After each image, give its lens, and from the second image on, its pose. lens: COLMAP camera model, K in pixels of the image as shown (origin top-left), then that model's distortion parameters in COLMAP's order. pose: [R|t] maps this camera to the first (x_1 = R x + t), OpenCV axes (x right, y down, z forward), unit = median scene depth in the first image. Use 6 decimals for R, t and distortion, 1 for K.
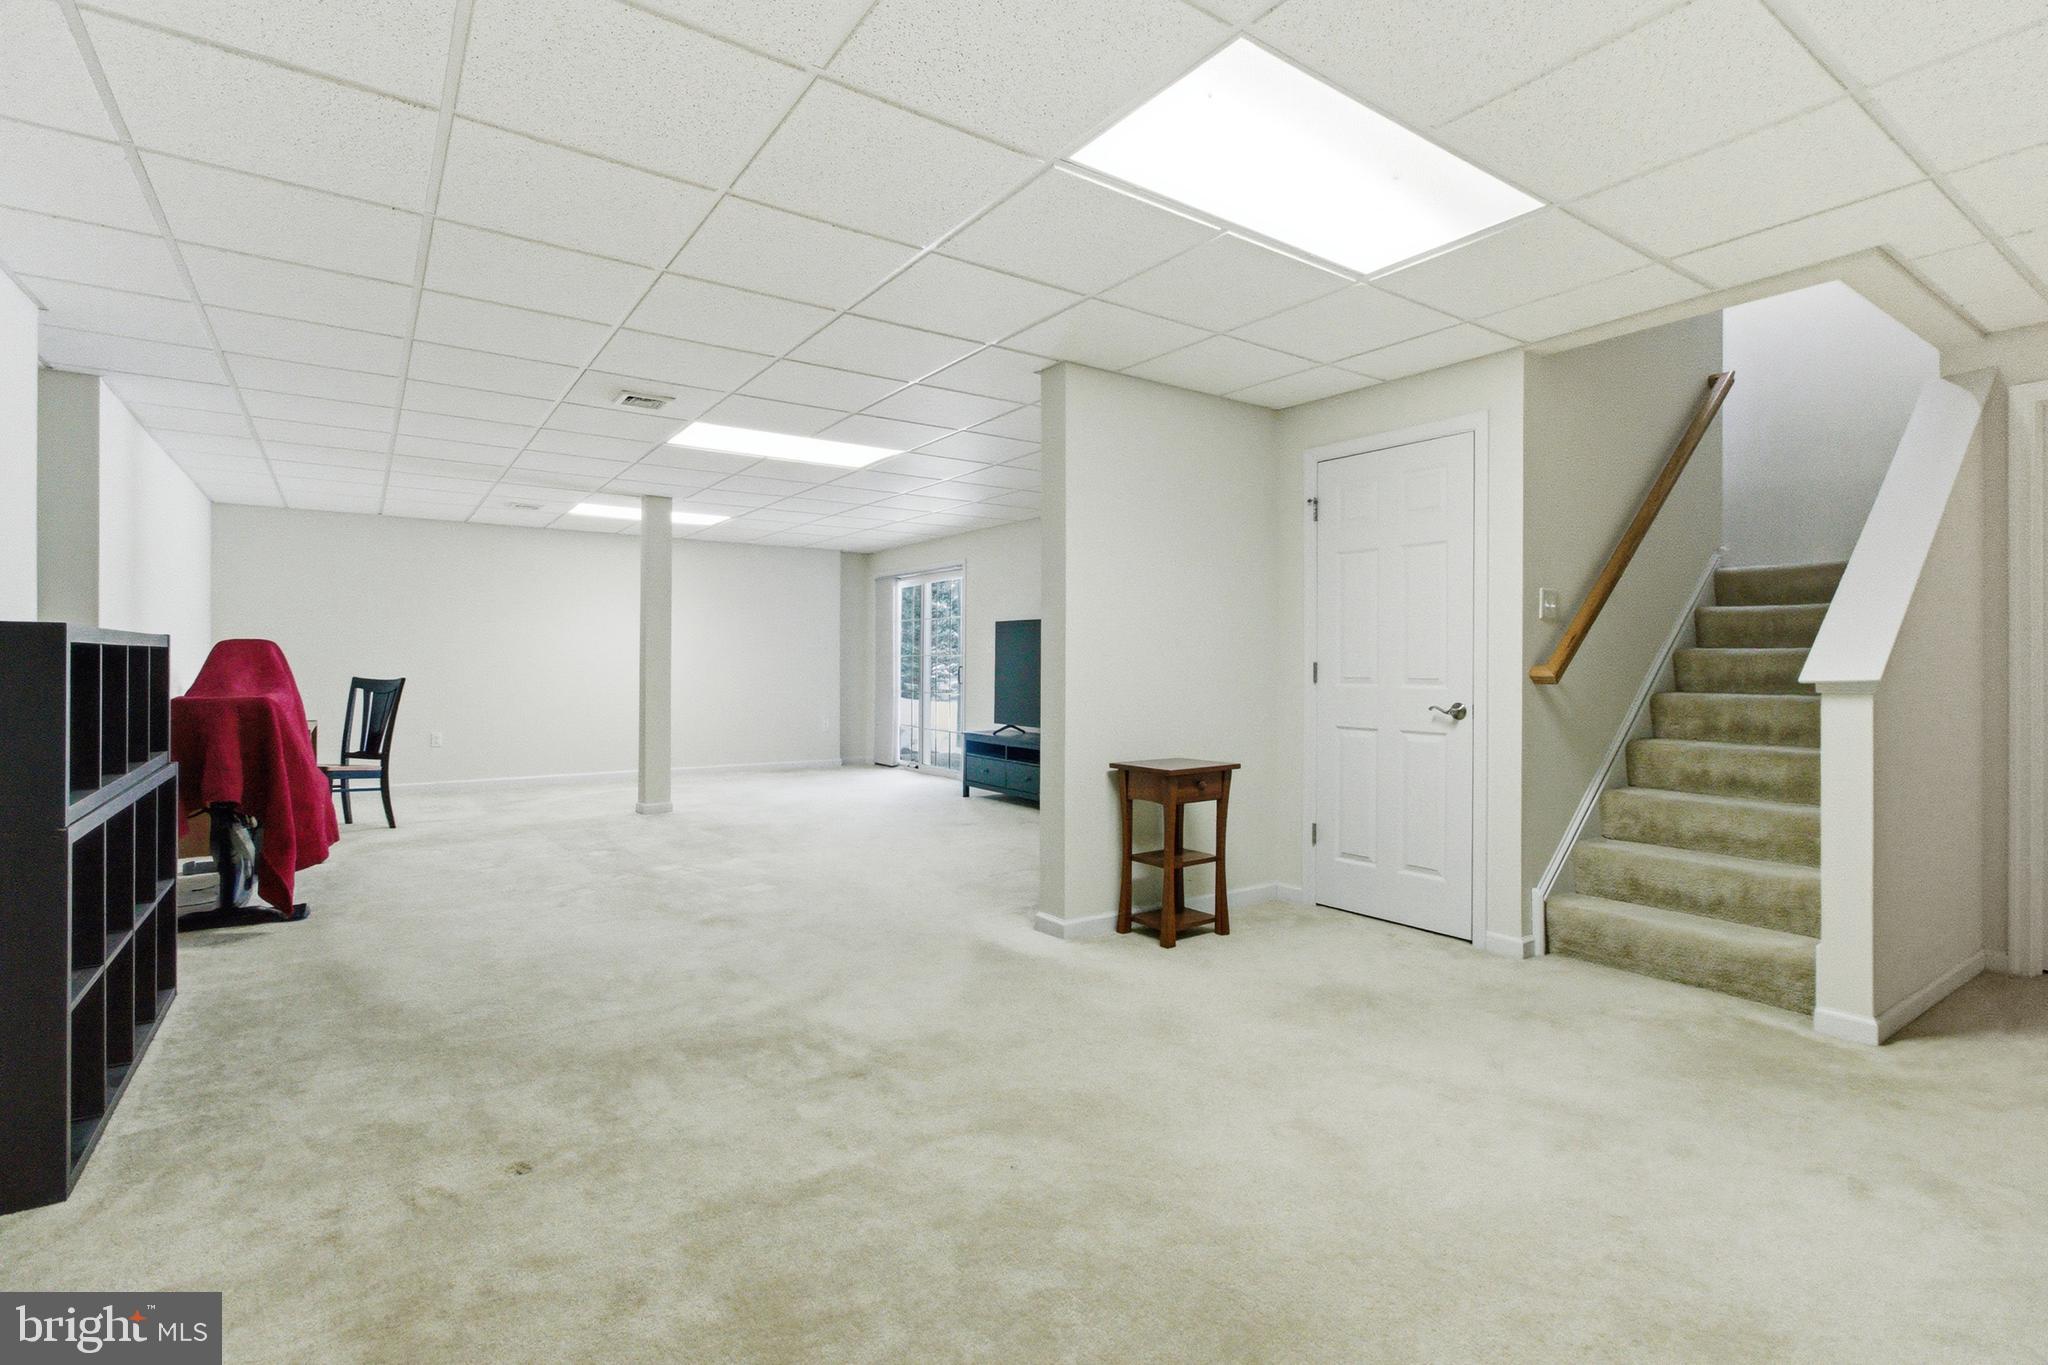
lens RADIAL K [[949.4, 0, 1012.0], [0, 949.4, 676.1], [0, 0, 1]] dist [-0.013560, 0.010454]
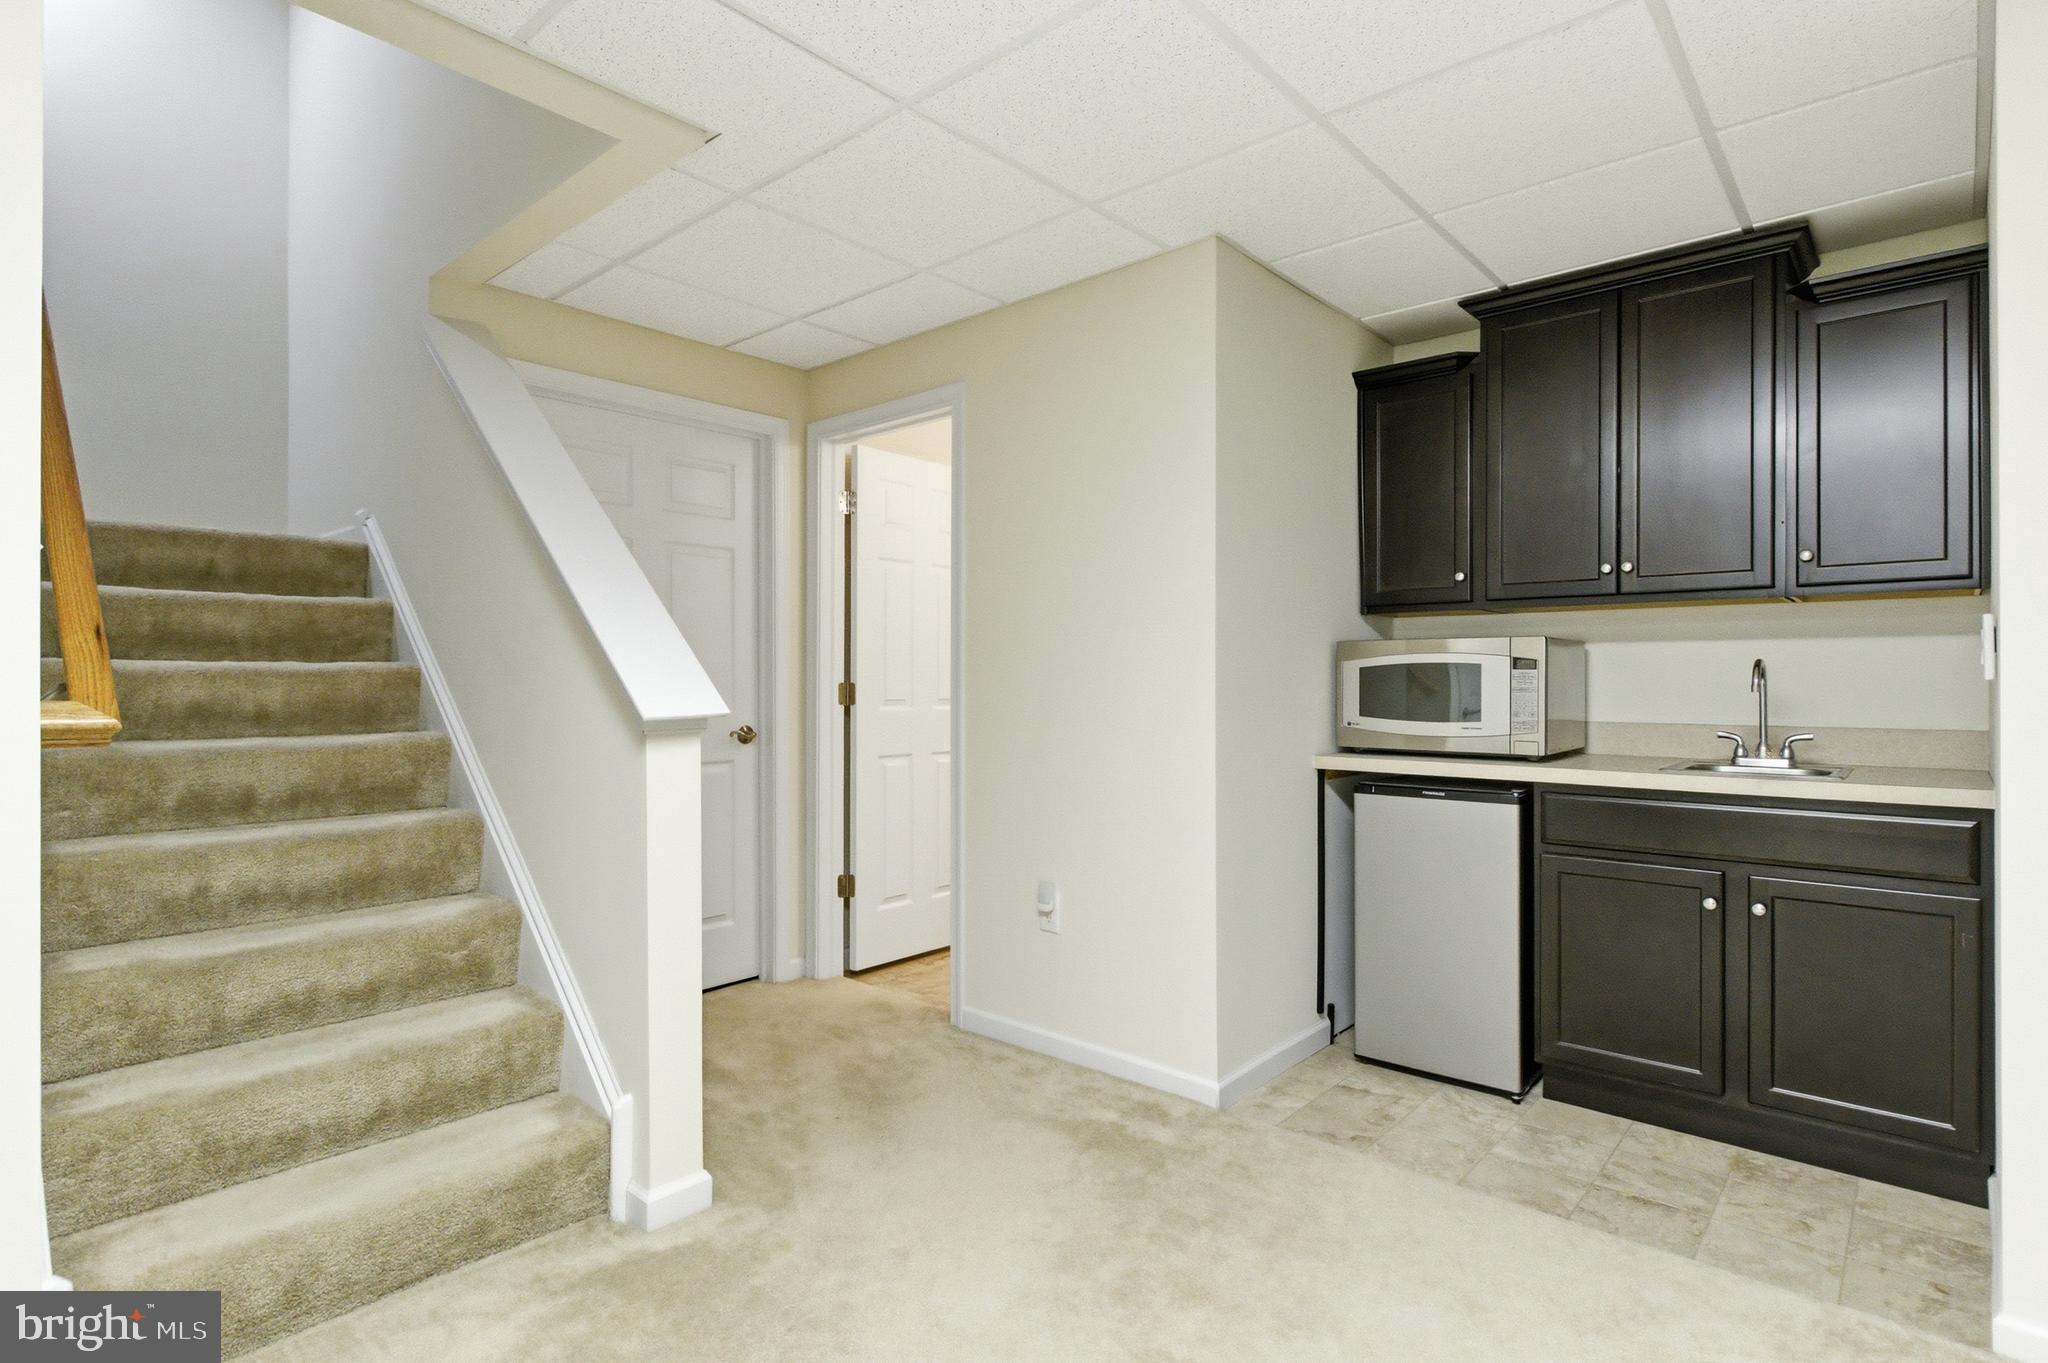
lens RADIAL K [[1071.8, 0, 1009.7], [0, 1071.8, 678.3], [0, 0, 1]] dist [0.003287, 0.000694]
pose [[-0.249136, 0.002477, 0.968465, 0.033630], [0.009607, 0.999954, -0.000086, -0.015163], [-0.968421, 0.009283, -0.249149, 0.774223]]
